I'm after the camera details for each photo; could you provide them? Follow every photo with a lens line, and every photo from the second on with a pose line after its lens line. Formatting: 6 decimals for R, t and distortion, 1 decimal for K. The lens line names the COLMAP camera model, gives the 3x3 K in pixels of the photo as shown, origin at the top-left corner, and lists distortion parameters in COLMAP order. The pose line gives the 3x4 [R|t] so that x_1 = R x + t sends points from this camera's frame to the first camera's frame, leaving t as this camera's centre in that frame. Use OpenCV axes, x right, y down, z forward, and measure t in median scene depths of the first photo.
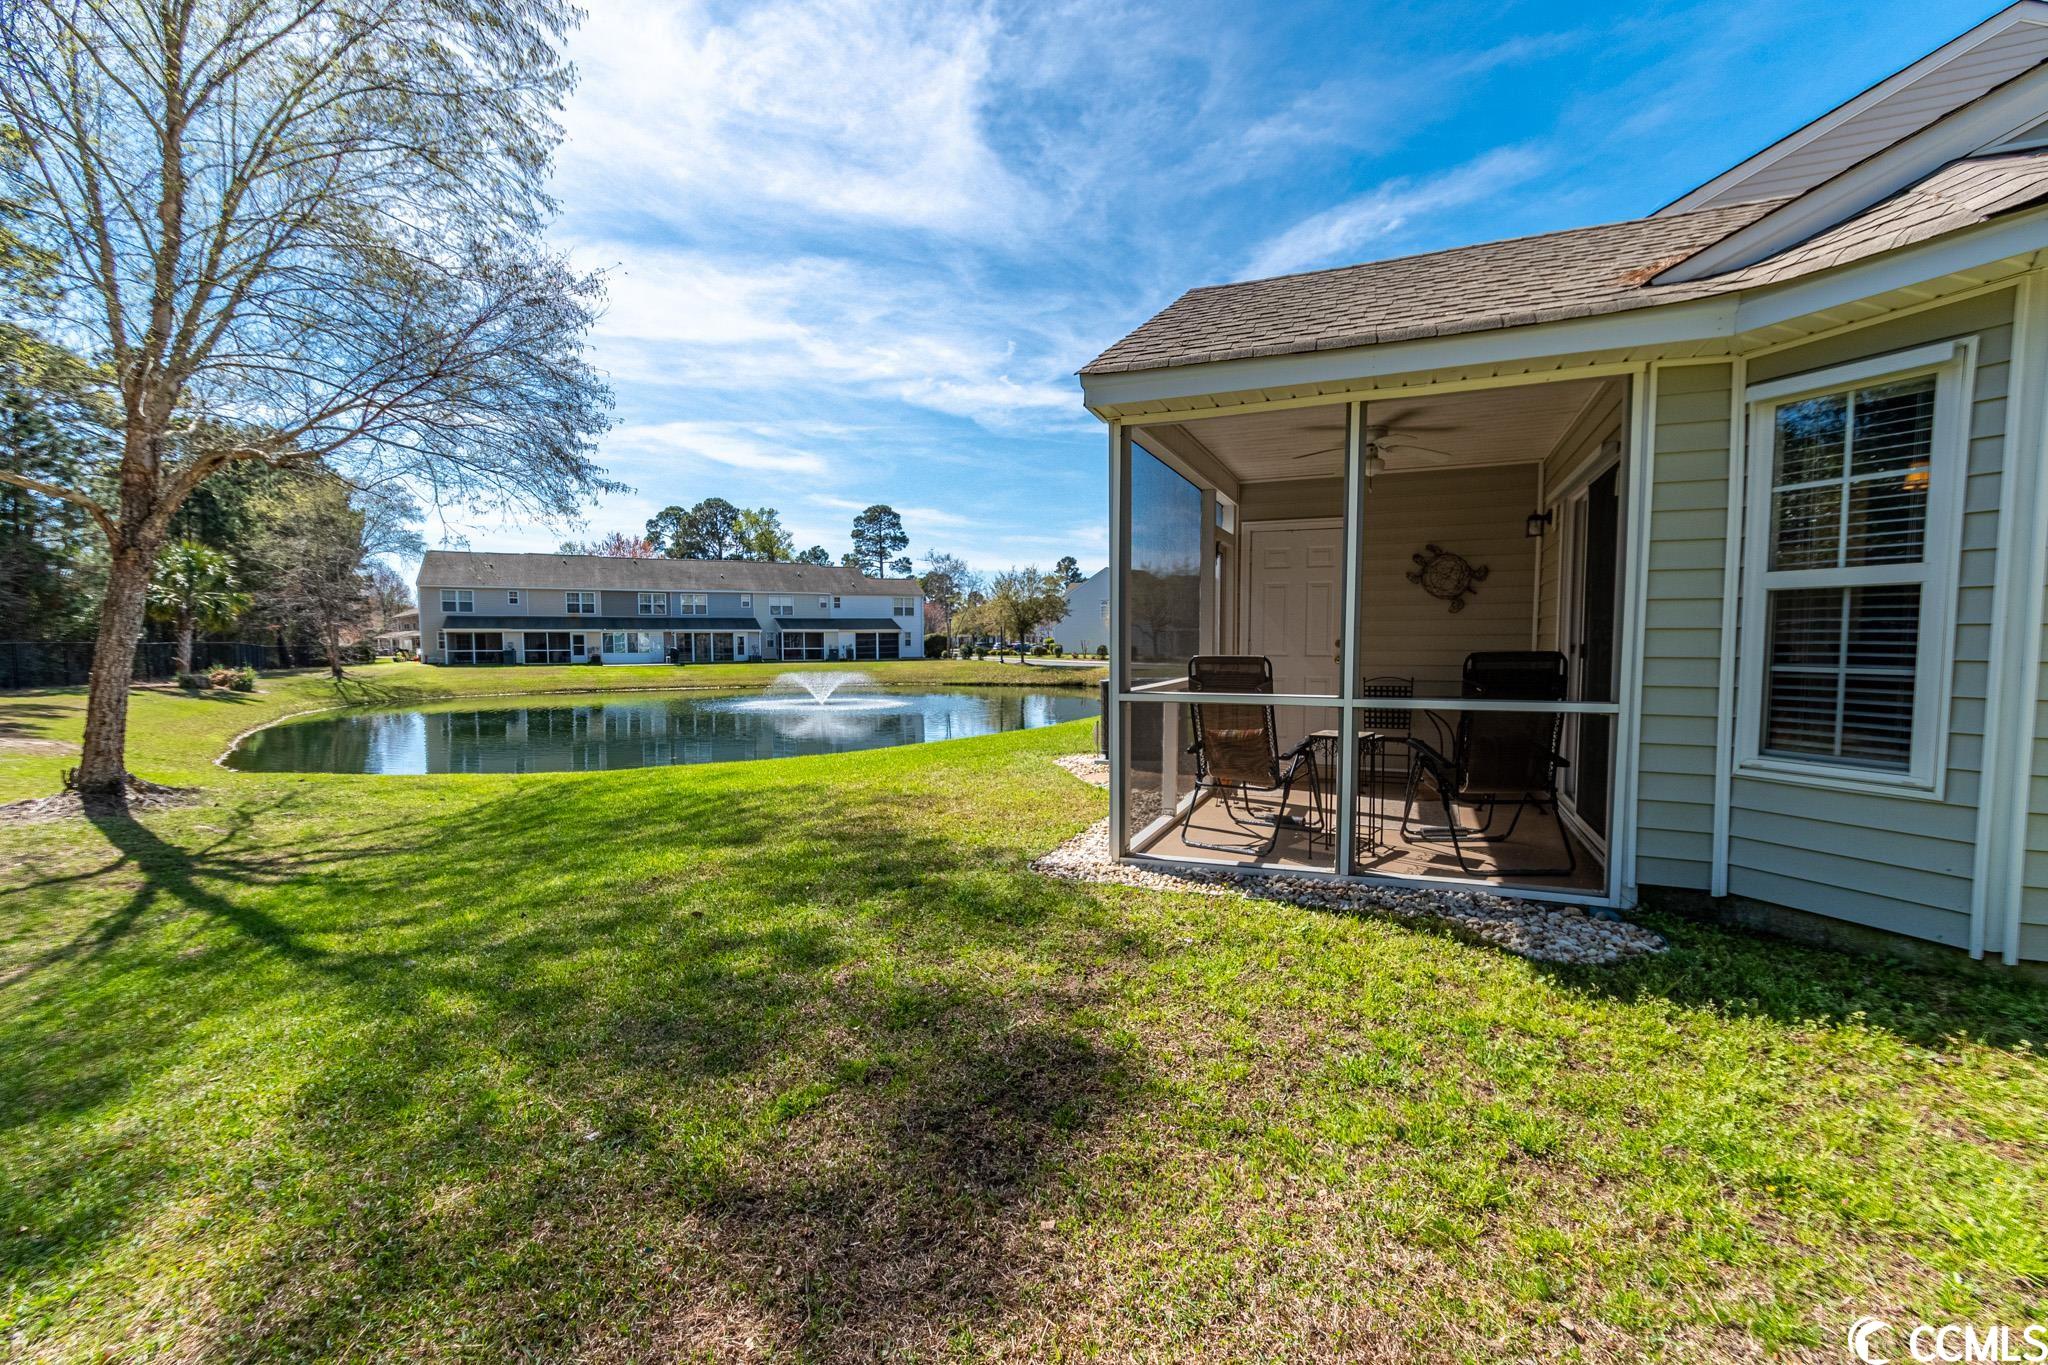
lens RADIAL K [[916.5, 0, 1003.1], [0, 916.5, 690.7], [0, 0, 1]] dist [0.005457, -0.000427]
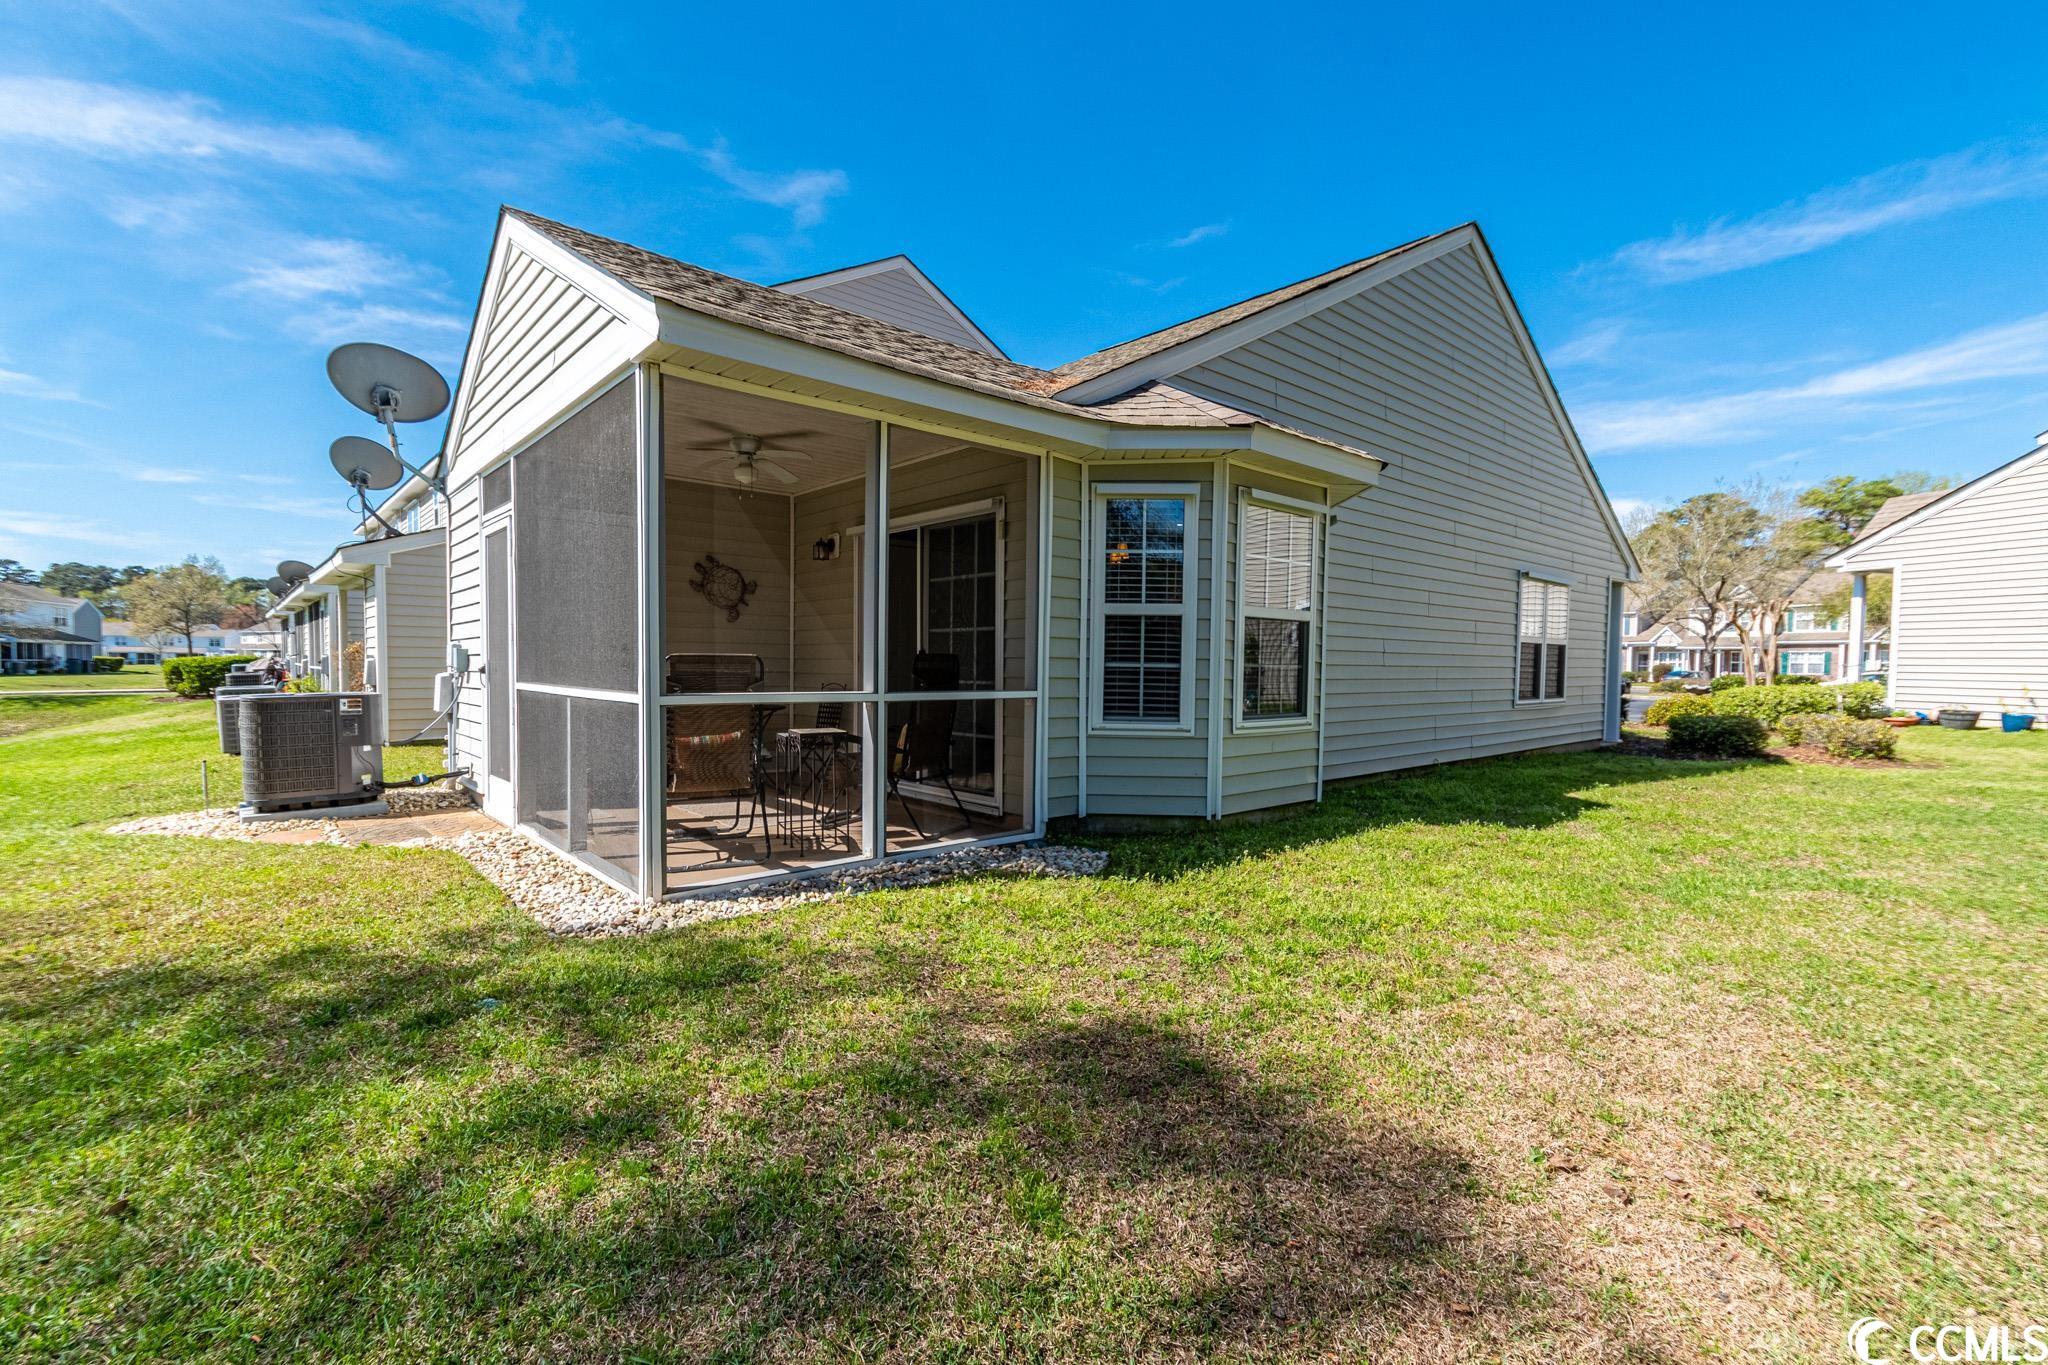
lens RADIAL K [[916.5, 0, 1006.6], [0, 916.5, 688.1], [0, 0, 1]] dist [0.005457, -0.000427]
pose [[0.422237, -0.014864, 0.906363, -0.650199], [0.037772, 0.999286, -0.001208, 0.010990], [-0.905698, 0.034745, 0.422497, 0.491071]]
